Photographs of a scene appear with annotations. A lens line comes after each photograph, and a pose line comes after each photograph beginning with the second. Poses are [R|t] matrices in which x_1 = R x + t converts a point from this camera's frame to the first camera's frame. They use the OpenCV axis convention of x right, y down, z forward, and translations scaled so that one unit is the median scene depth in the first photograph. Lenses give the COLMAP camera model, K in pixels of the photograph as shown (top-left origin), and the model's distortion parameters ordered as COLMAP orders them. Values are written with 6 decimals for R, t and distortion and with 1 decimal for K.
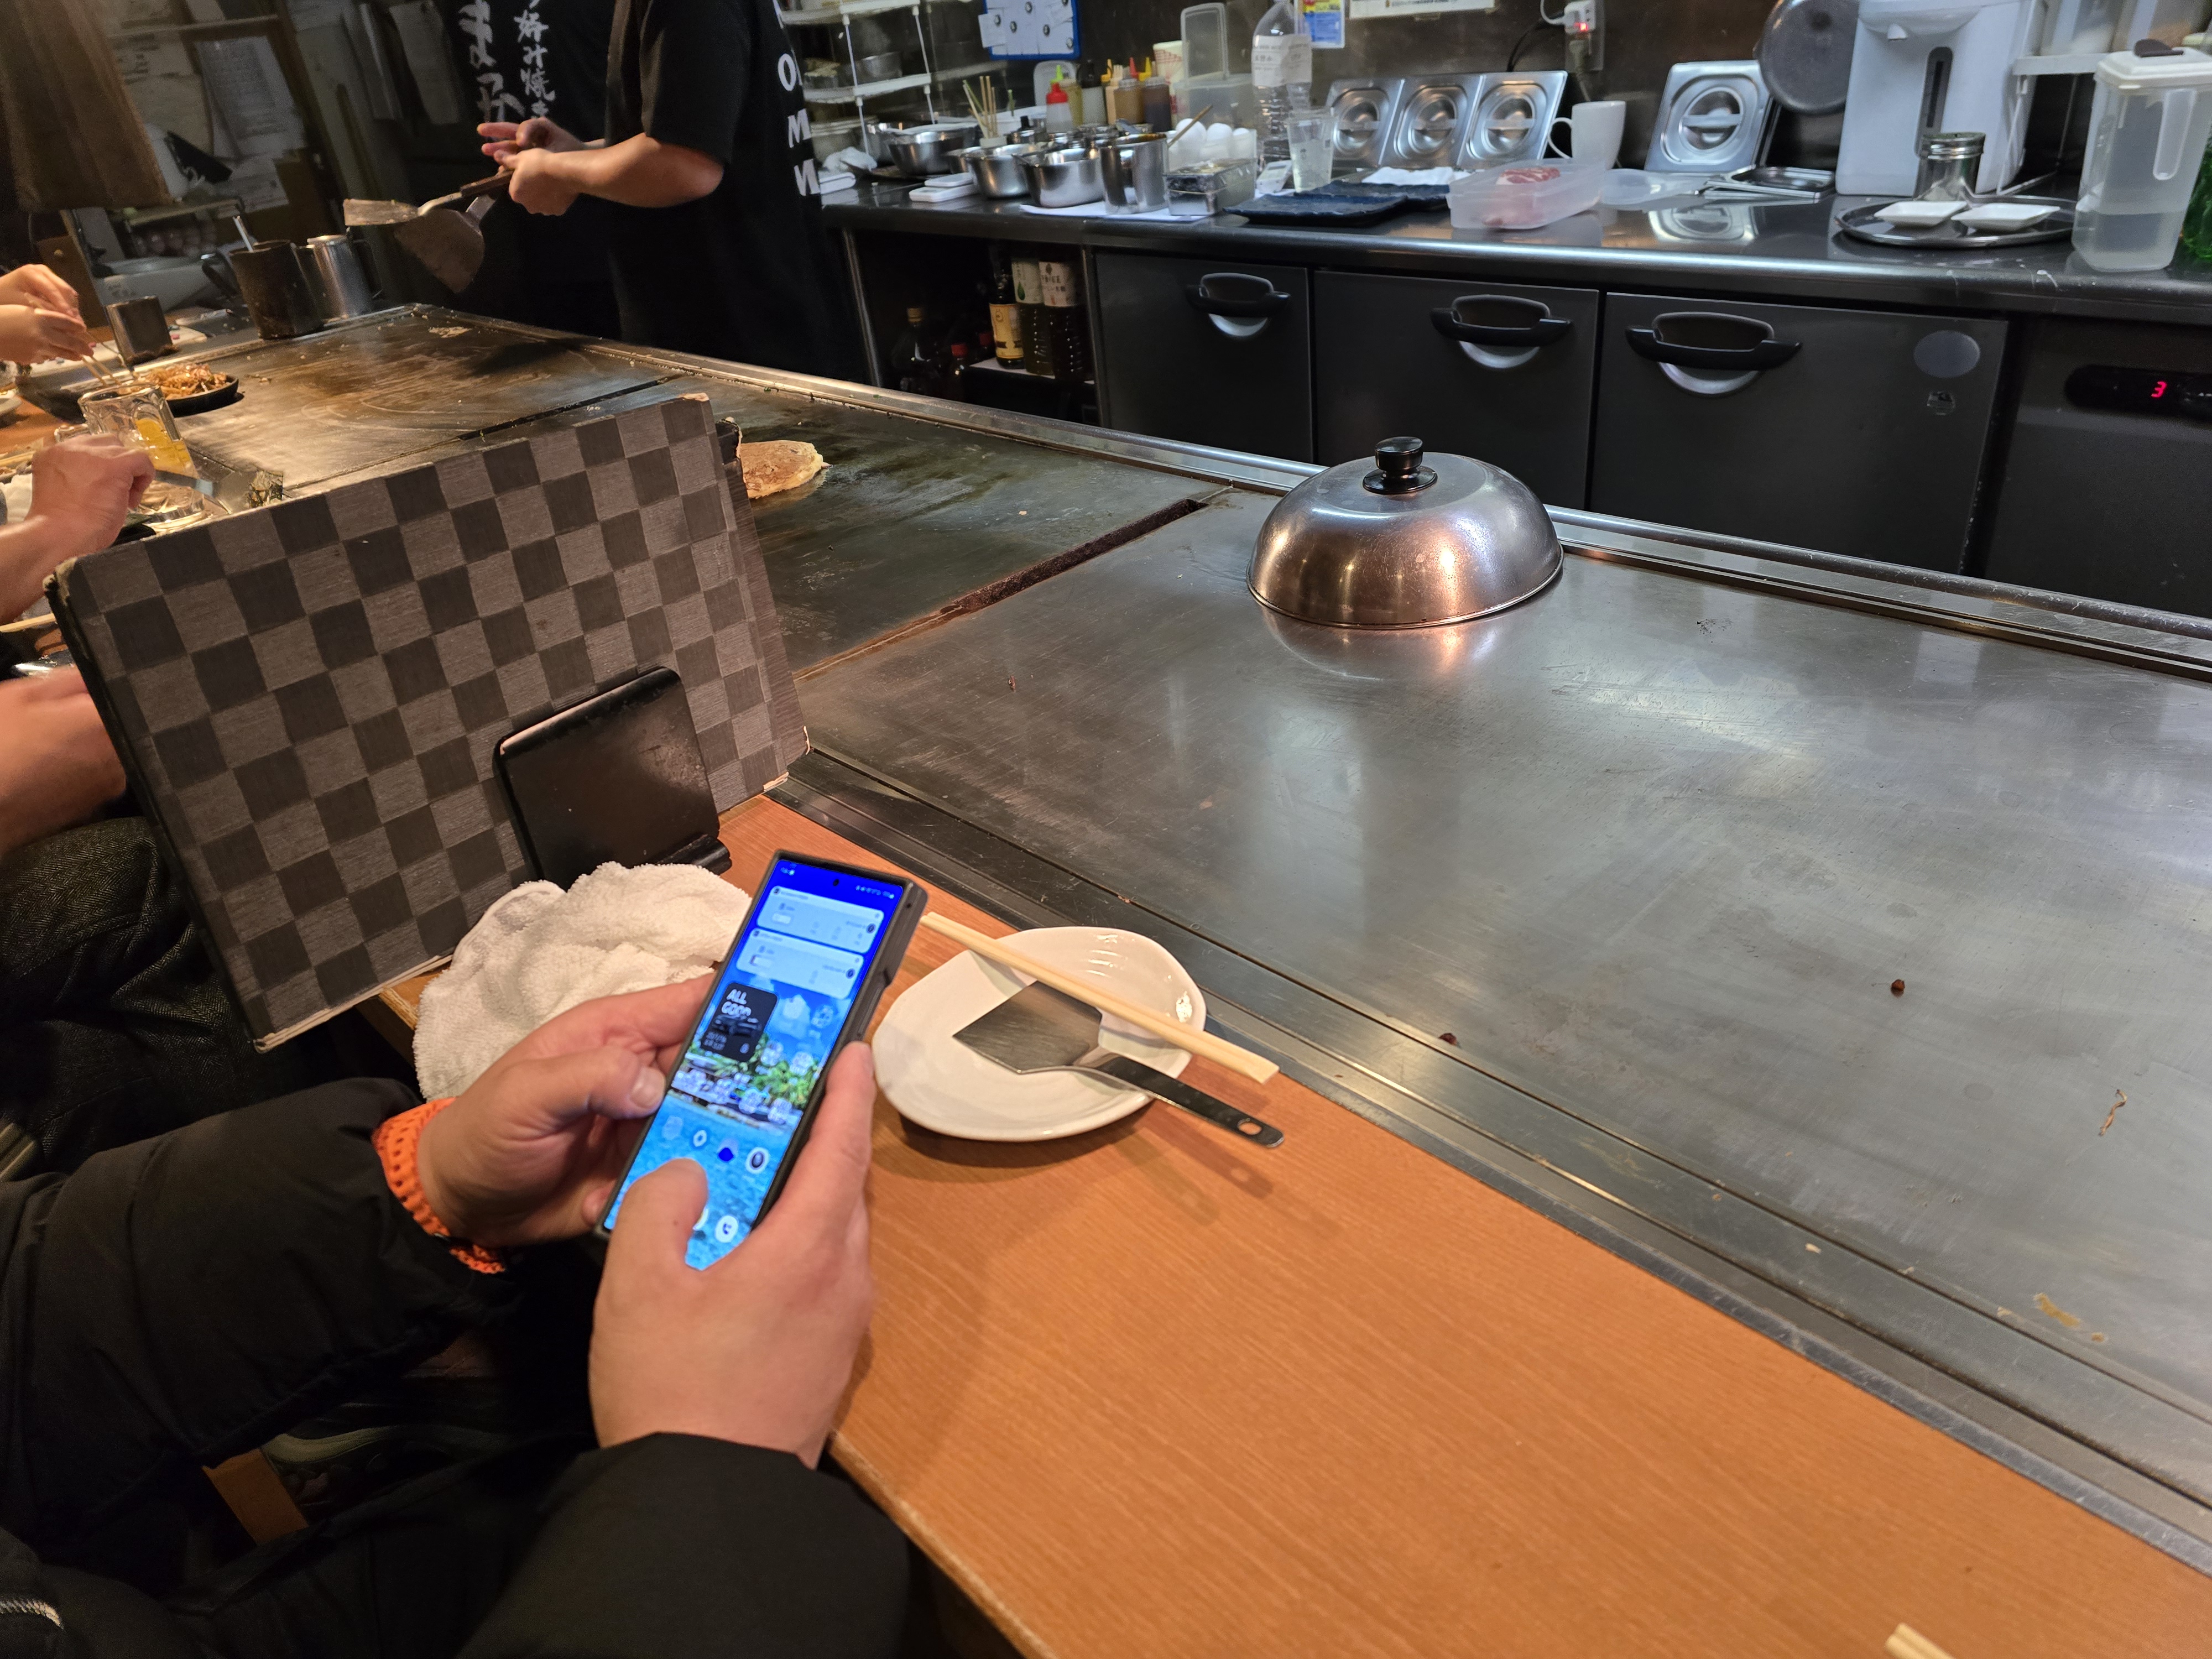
lens RADIAL K [[1470.8, 0, 1106.0], [0, 1470.8, 829.5], [0, 0, 1]] dist [-0.000122, -0.026355]
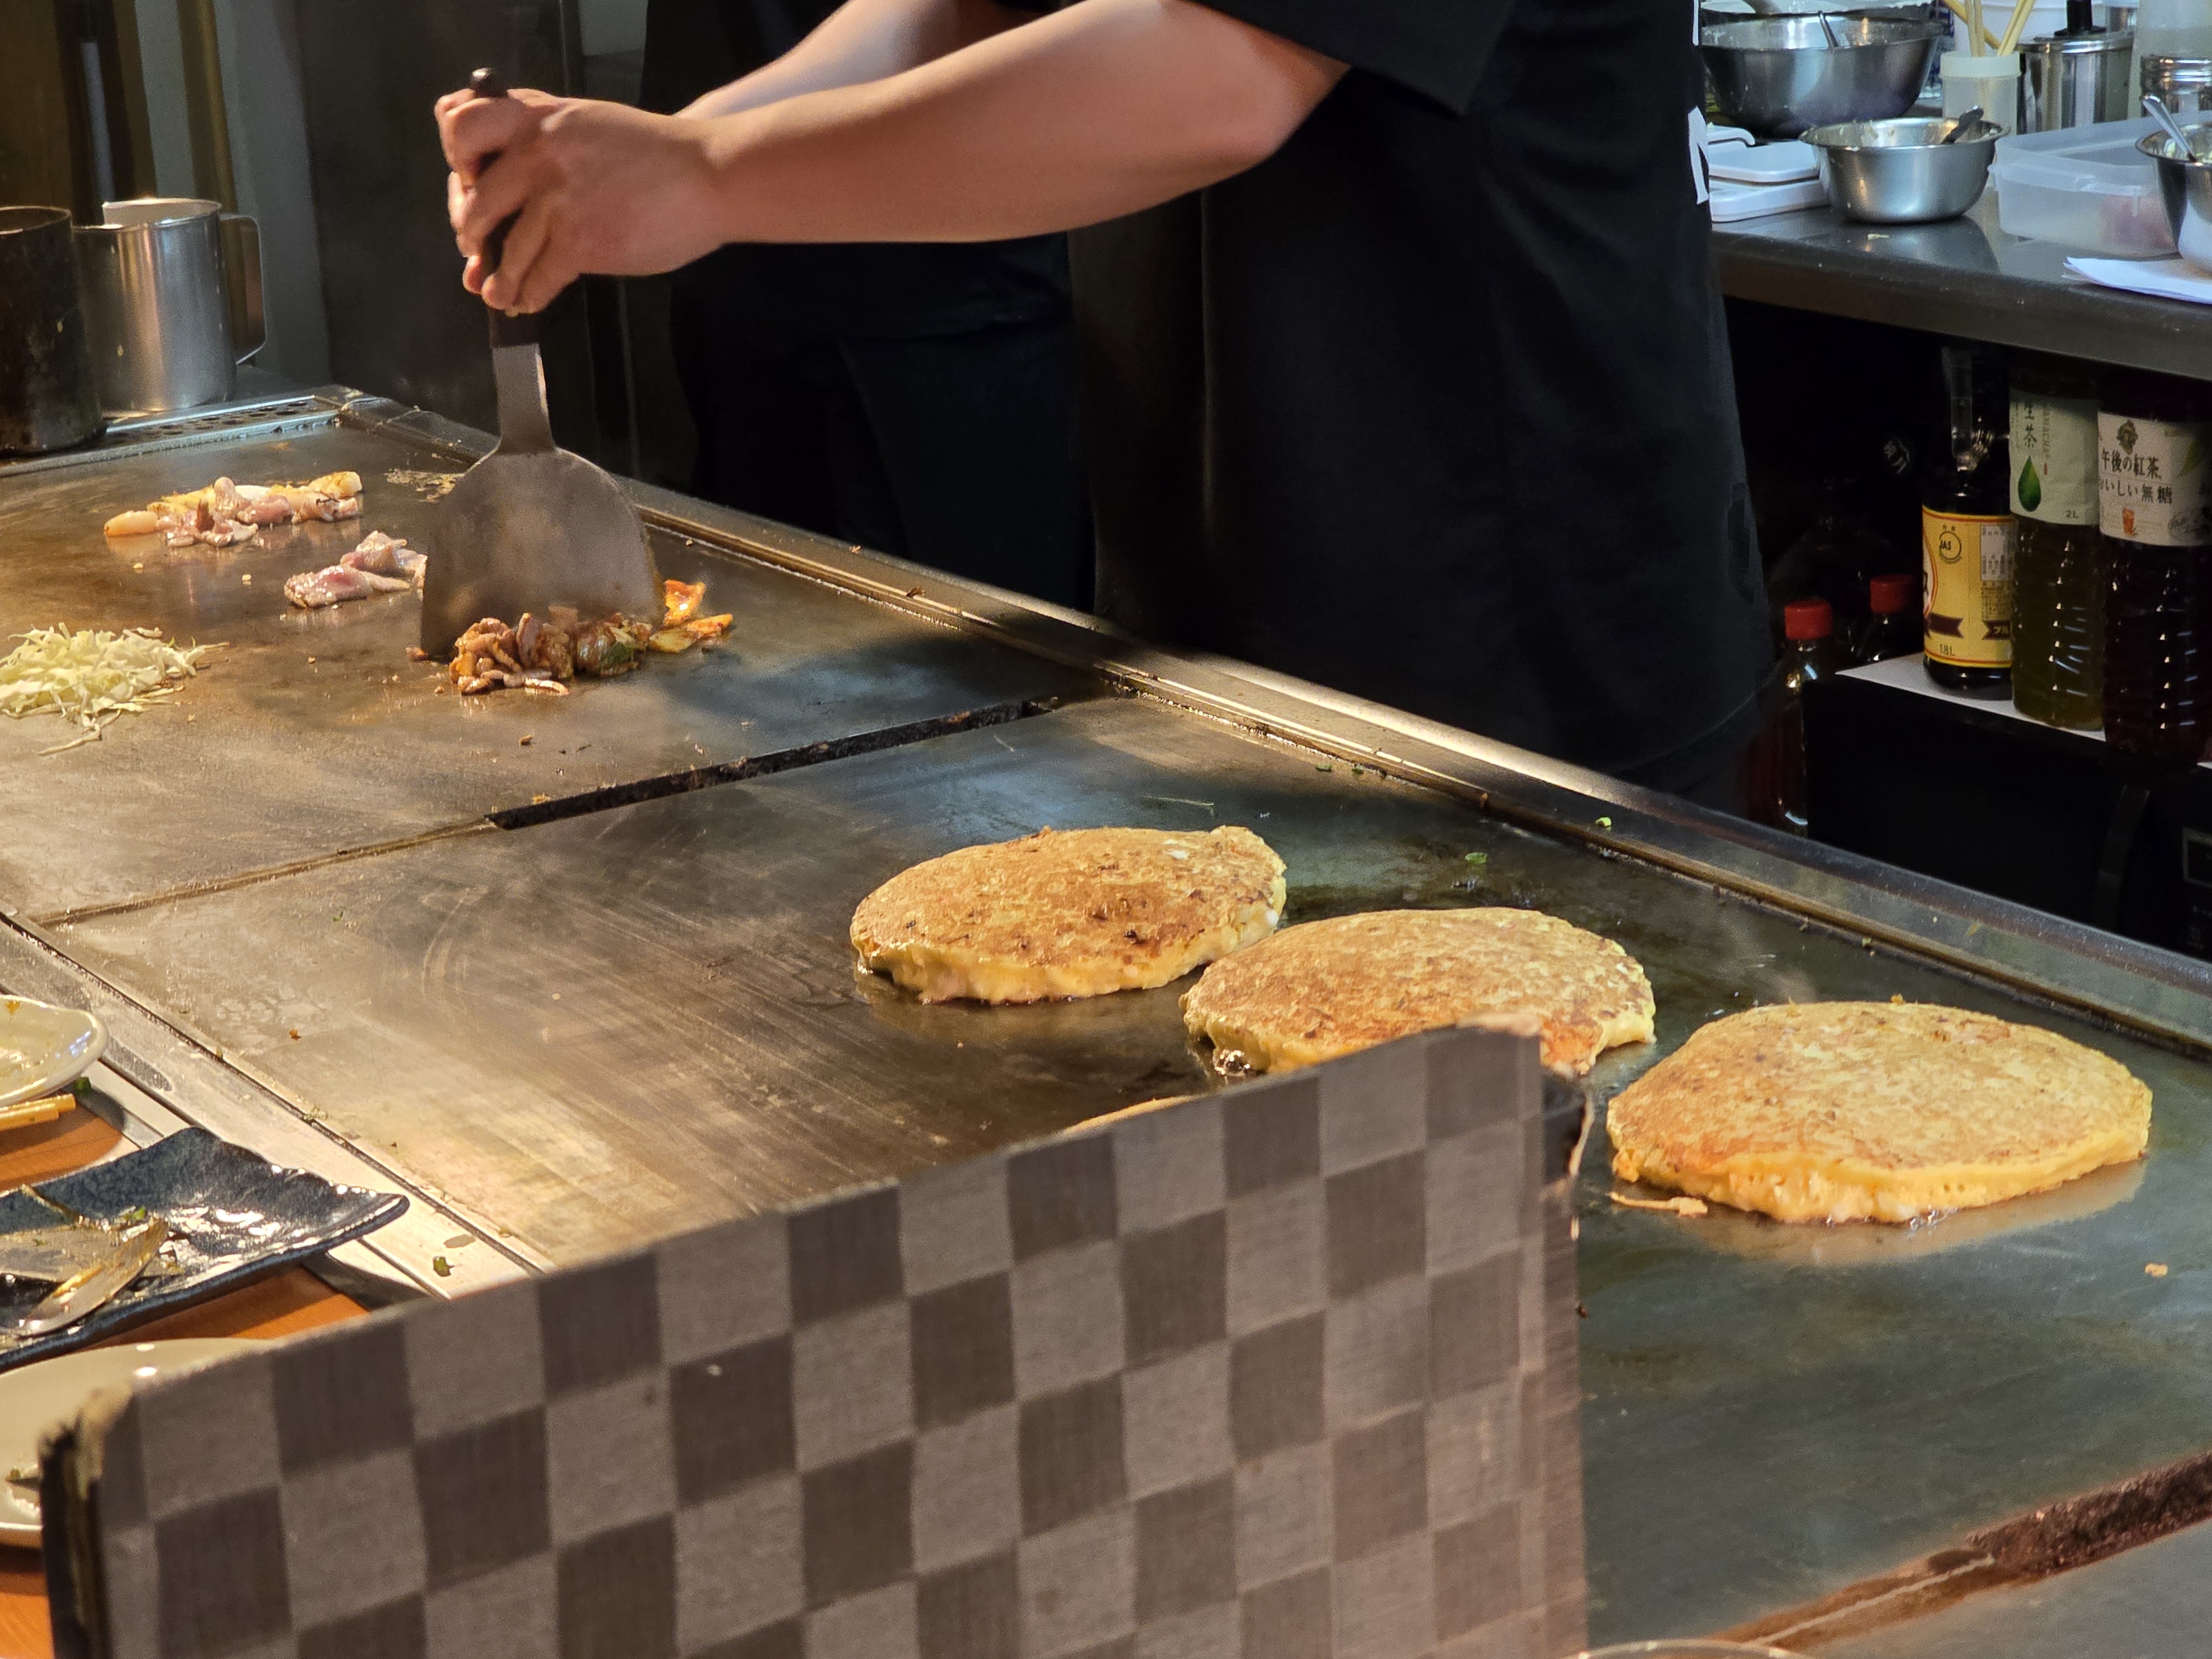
lens RADIAL K [[4709.3, 0, 1106.0], [0, 4709.3, 829.5], [0, 0, 1]] dist [-0.052252, 0.312884]
pose [[0.973017, 0.097126, -0.209298, -0.087817], [-0.145745, 0.961935, -0.231170, -0.033969], [0.178878, 0.255436, 0.950134, -0.104500]]
